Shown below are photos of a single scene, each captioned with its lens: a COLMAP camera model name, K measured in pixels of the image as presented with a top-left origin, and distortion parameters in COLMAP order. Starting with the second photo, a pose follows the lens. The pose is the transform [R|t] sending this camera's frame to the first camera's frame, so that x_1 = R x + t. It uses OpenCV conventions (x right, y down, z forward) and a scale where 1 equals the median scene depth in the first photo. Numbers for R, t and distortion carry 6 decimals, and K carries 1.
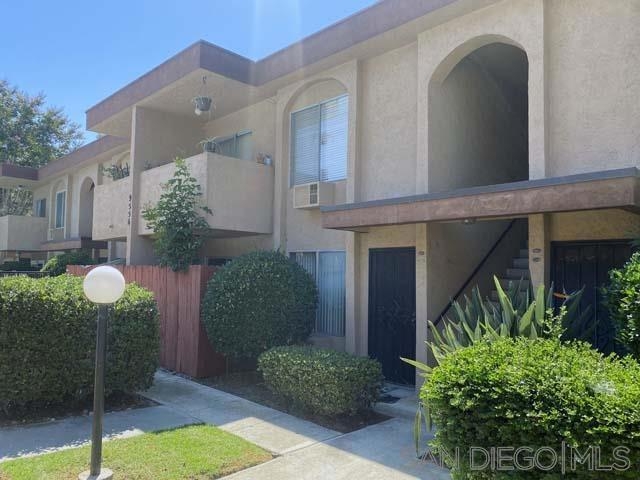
lens RADIAL K [[491.9, 0, 322.5], [0, 491.9, 240.8], [0, 0, 1]] dist [0.058575, -0.065138]
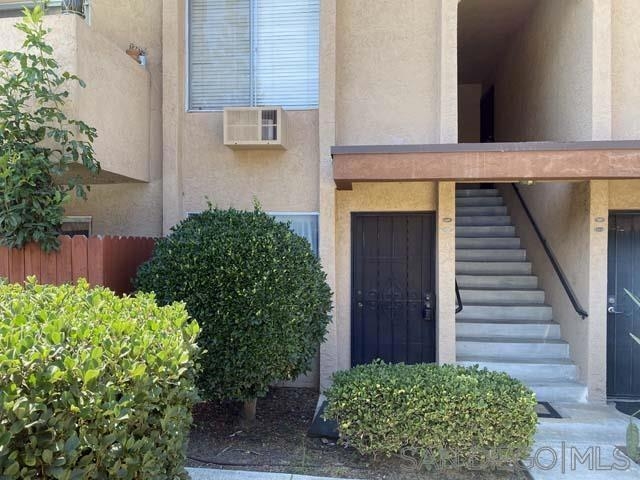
lens RADIAL K [[491.9, 0, 322.5], [0, 491.9, 240.8], [0, 0, 1]] dist [0.058575, -0.065138]
pose [[0.772715, -0.011637, 0.634646, -0.442773], [-0.035918, 0.997428, 0.062020, 0.016755], [-0.633736, -0.070719, 0.770310, 0.508295]]
